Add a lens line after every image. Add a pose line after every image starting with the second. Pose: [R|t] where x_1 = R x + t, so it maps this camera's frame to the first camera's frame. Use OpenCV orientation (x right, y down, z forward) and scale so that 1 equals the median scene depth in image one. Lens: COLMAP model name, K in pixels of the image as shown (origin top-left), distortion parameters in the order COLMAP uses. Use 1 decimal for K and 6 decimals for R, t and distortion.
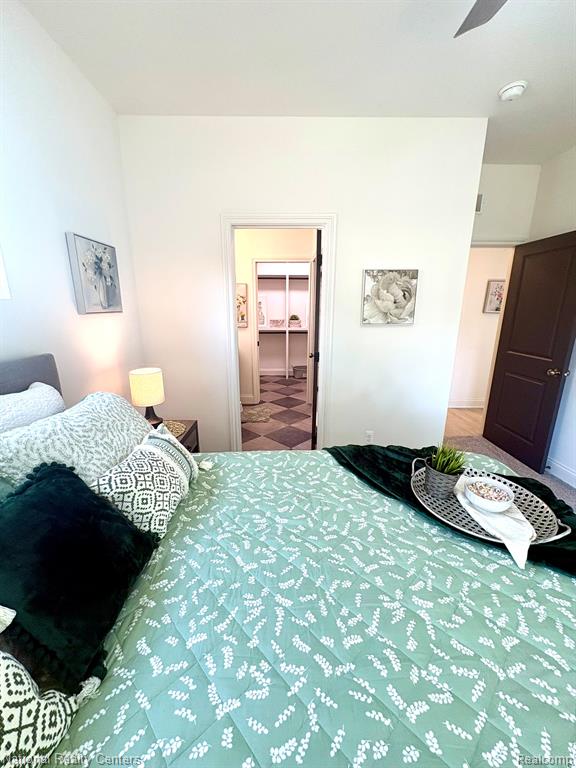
lens RADIAL K [[304.5, 0, 285.7], [0, 304.5, 385.0], [0, 0, 1]] dist [0.004514, -0.000380]
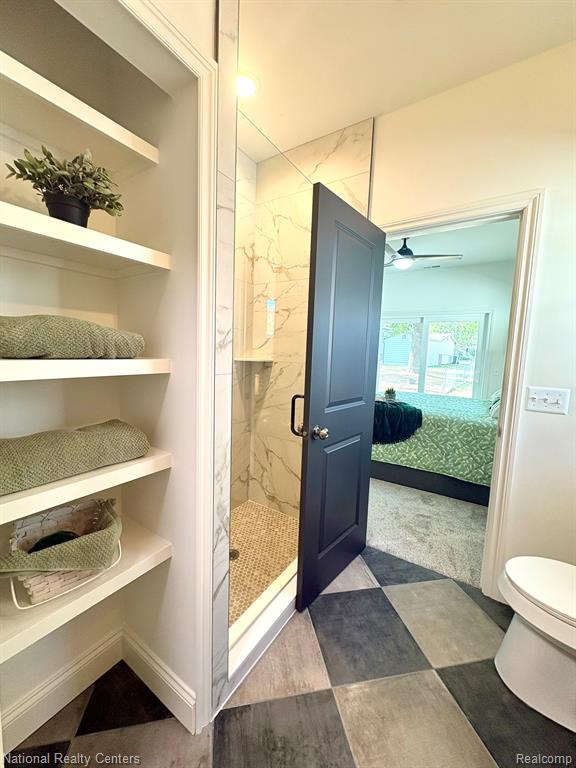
lens RADIAL K [[304.5, 0, 289.1], [0, 304.5, 383.4], [0, 0, 1]] dist [0.004514, -0.000380]
pose [[-0.832159, -0.091592, 0.546921, -0.098686], [0.097071, 0.946977, 0.306287, -0.275673], [-0.545975, 0.307970, -0.779145, 1.222570]]
